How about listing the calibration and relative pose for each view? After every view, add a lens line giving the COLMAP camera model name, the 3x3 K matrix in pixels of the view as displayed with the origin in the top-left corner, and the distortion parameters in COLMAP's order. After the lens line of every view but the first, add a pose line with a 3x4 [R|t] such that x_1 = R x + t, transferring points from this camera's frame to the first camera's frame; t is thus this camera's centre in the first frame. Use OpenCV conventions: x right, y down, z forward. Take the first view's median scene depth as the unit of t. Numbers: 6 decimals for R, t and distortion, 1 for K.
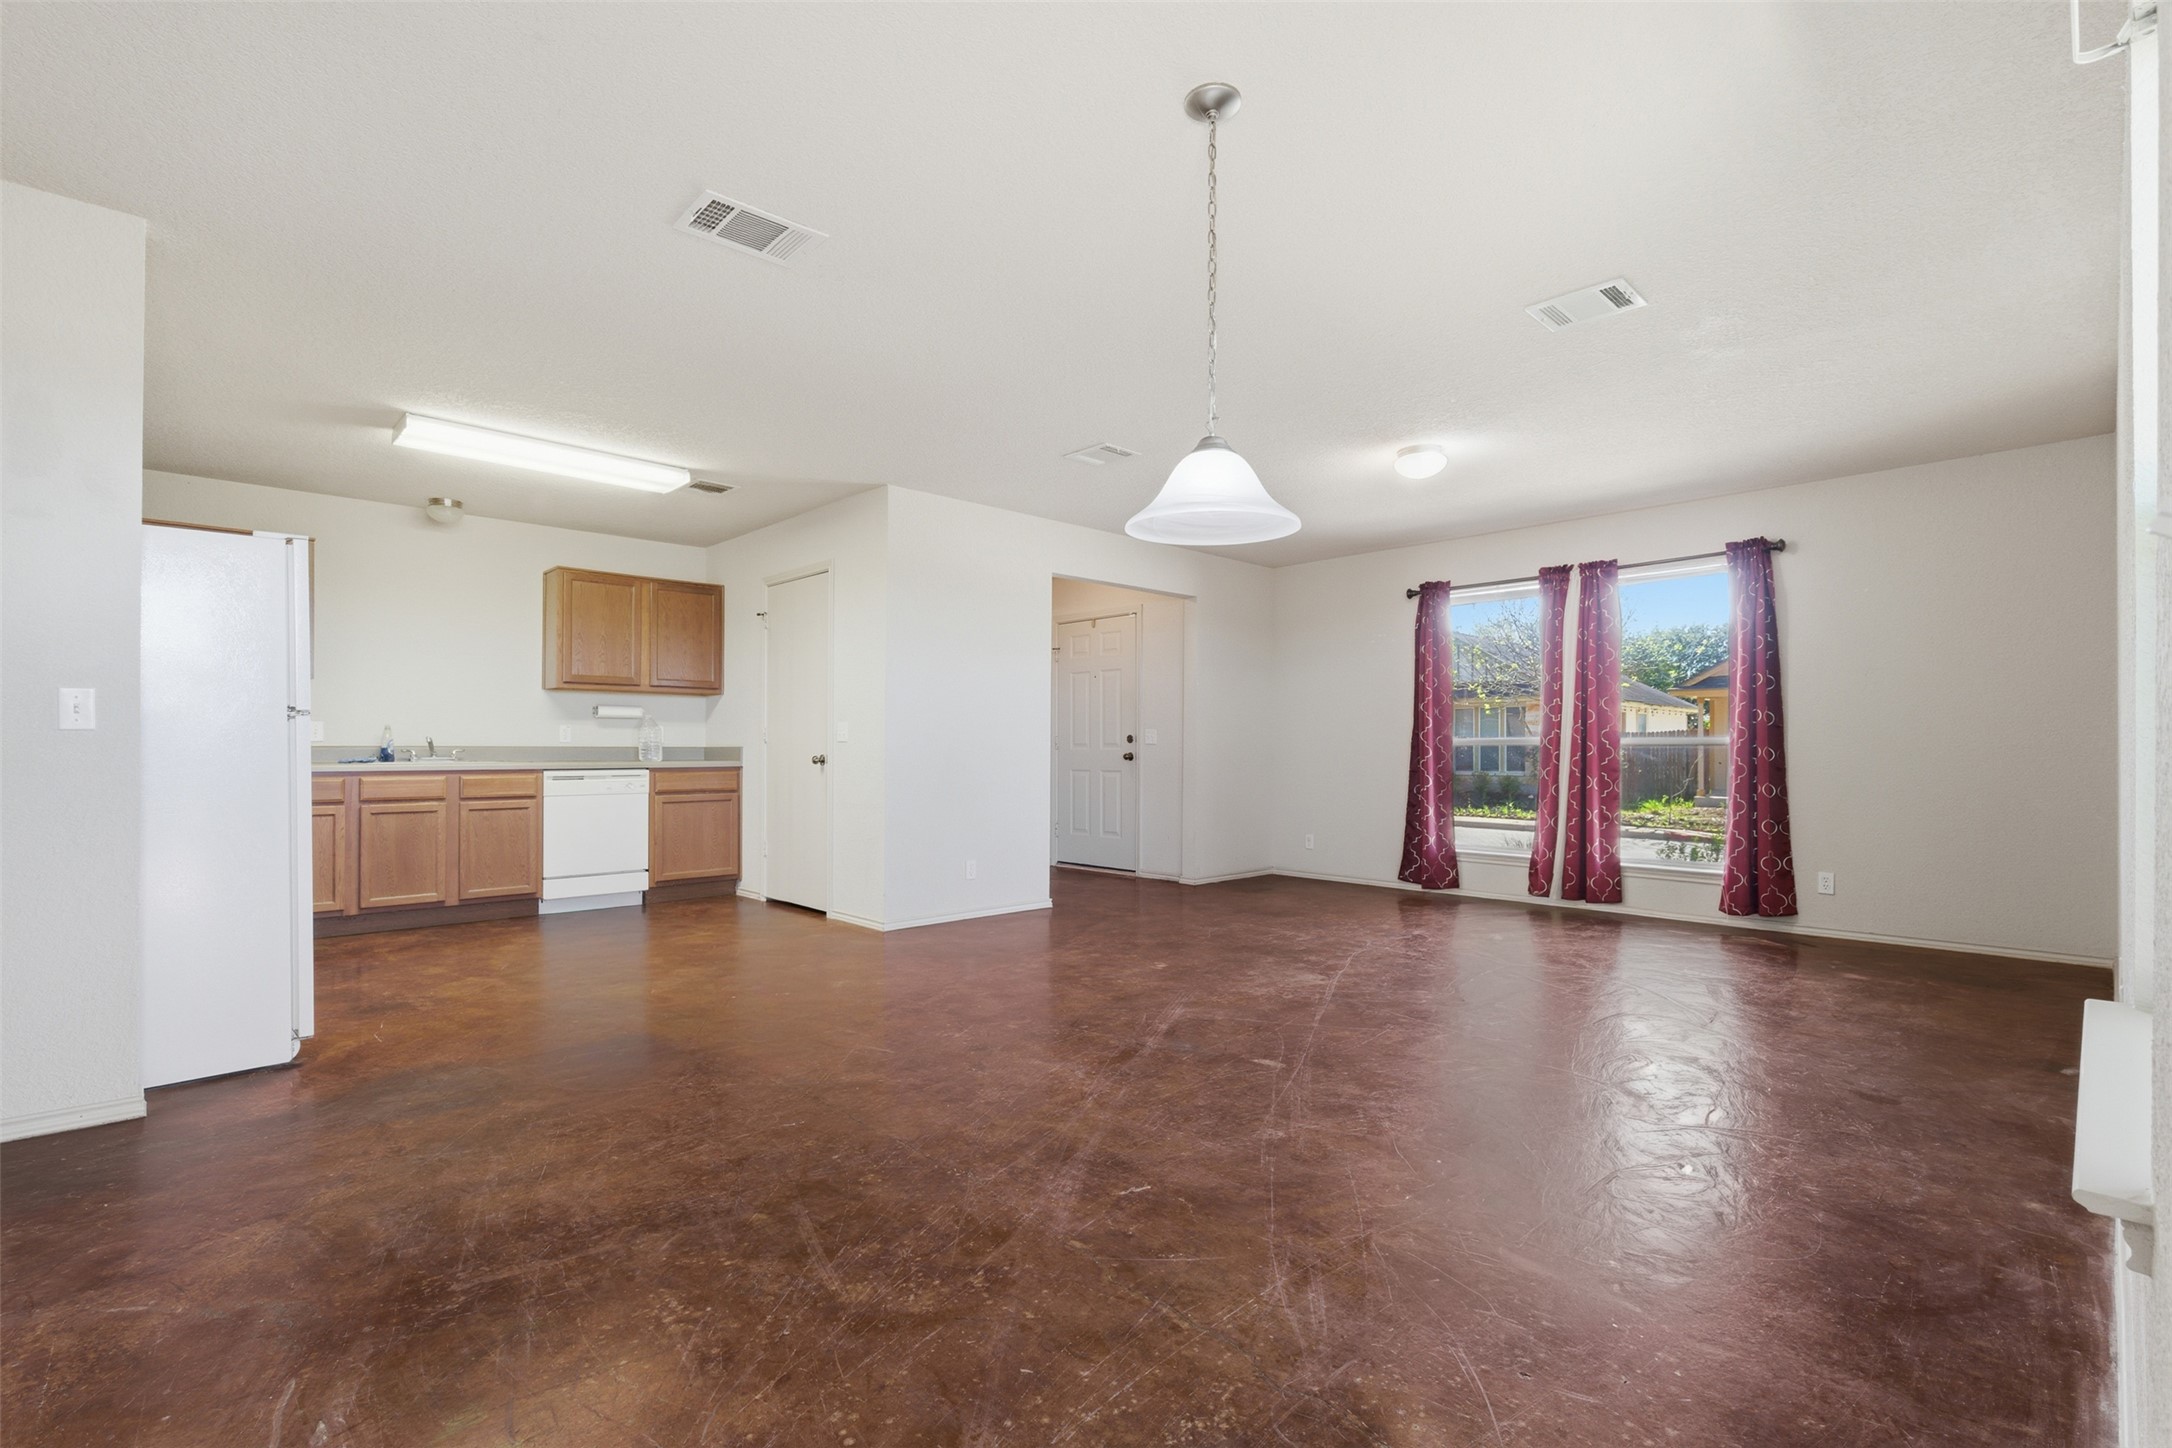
lens RADIAL K [[980.4, 0, 1085.7], [0, 980.4, 739.4], [0, 0, 1]] dist [-0.001183, 0.000382]
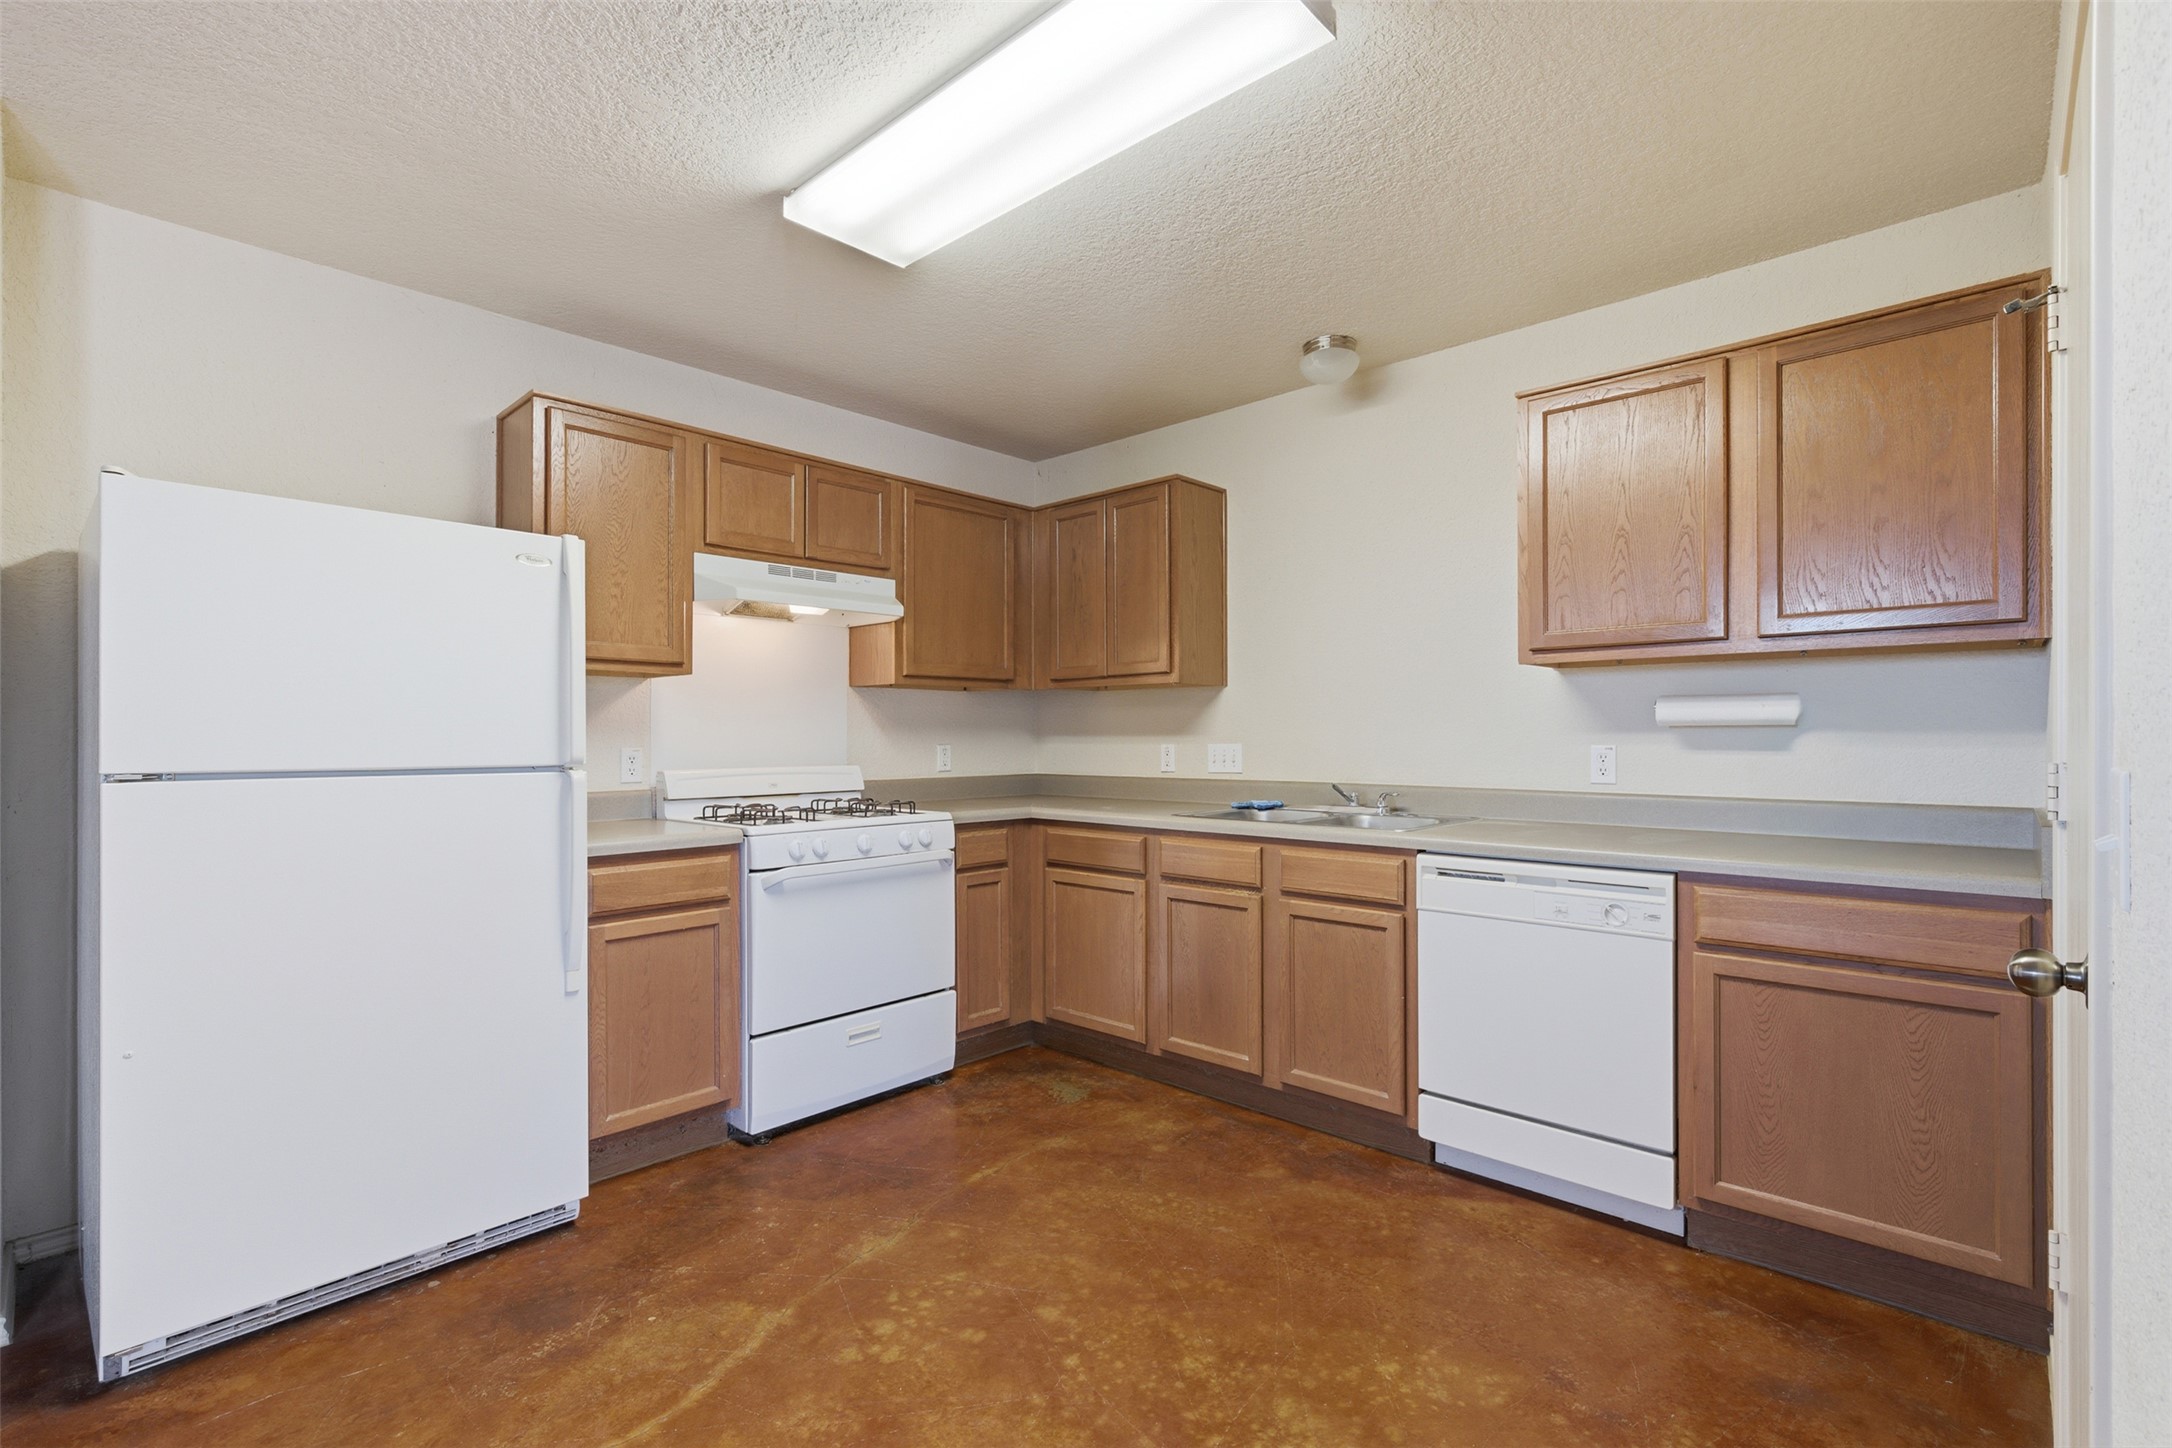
lens RADIAL K [[980.4, 0, 1083.0], [0, 980.4, 736.8], [0, 0, 1]] dist [-0.001183, 0.000382]
pose [[0.055574, 0.000158, -0.998455, -0.114856], [0.012296, 0.999924, 0.000842, -0.024950], [0.998379, -0.012324, 0.055568, 0.864161]]
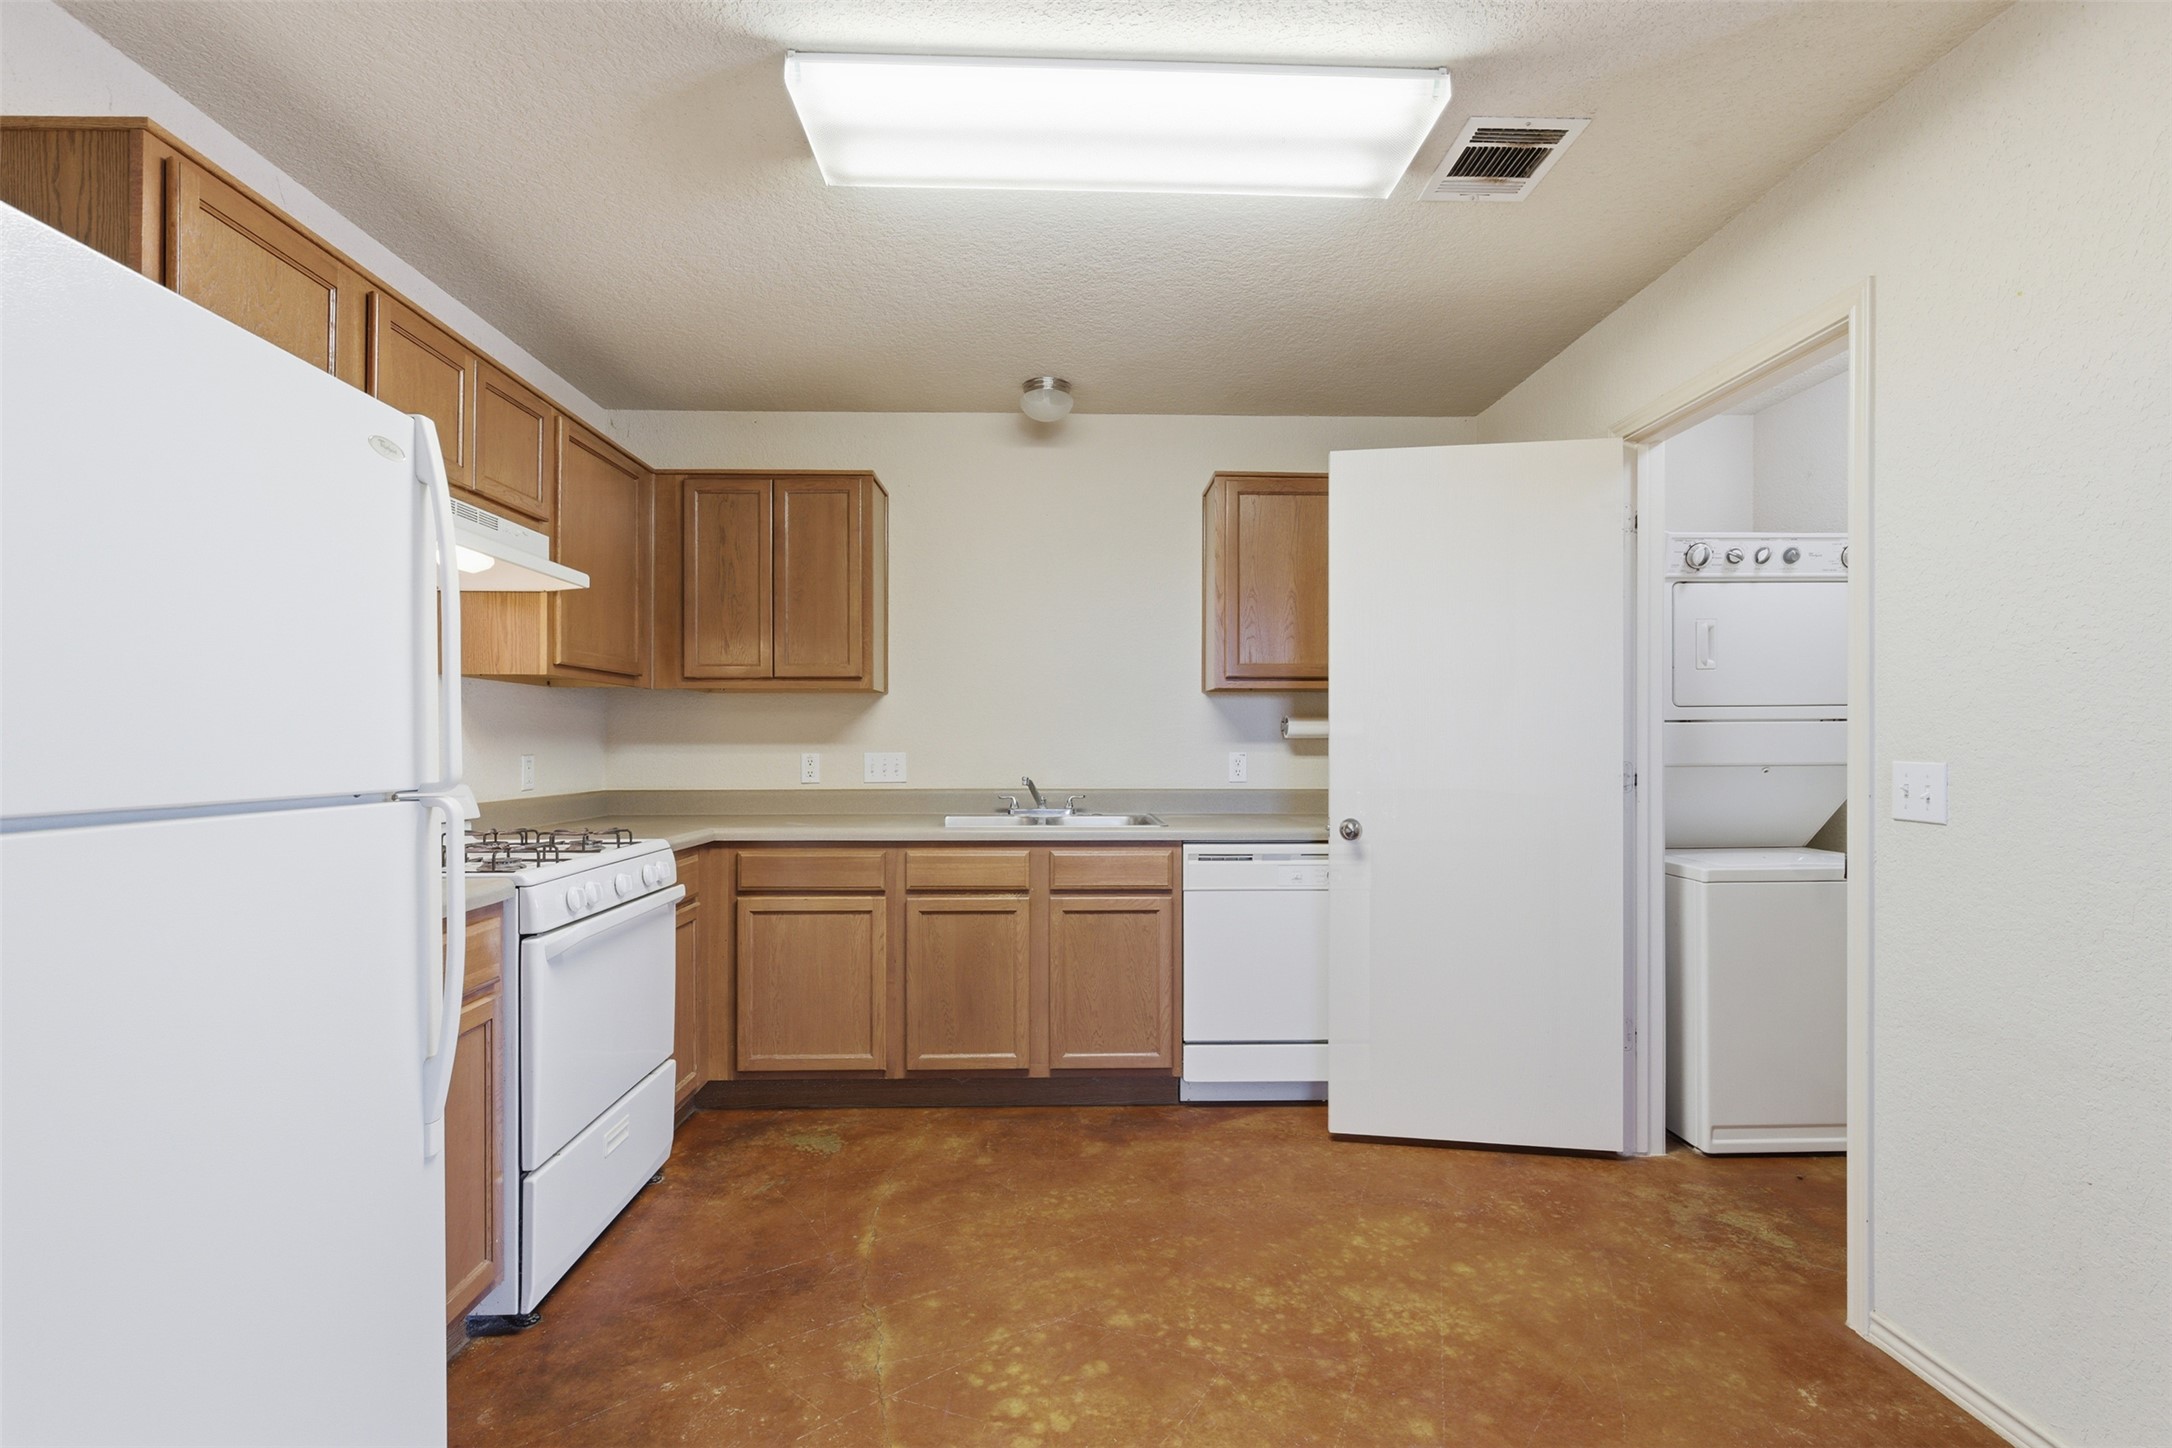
lens RADIAL K [[980.4, 0, 1091.8], [0, 980.4, 743.9], [0, 0, 1]] dist [-0.001183, 0.000382]
pose [[0.742456, -0.000271, -0.669895, -0.241009], [0.006653, 0.999954, 0.006969, -0.028126], [0.669862, -0.009631, 0.742423, 0.595674]]
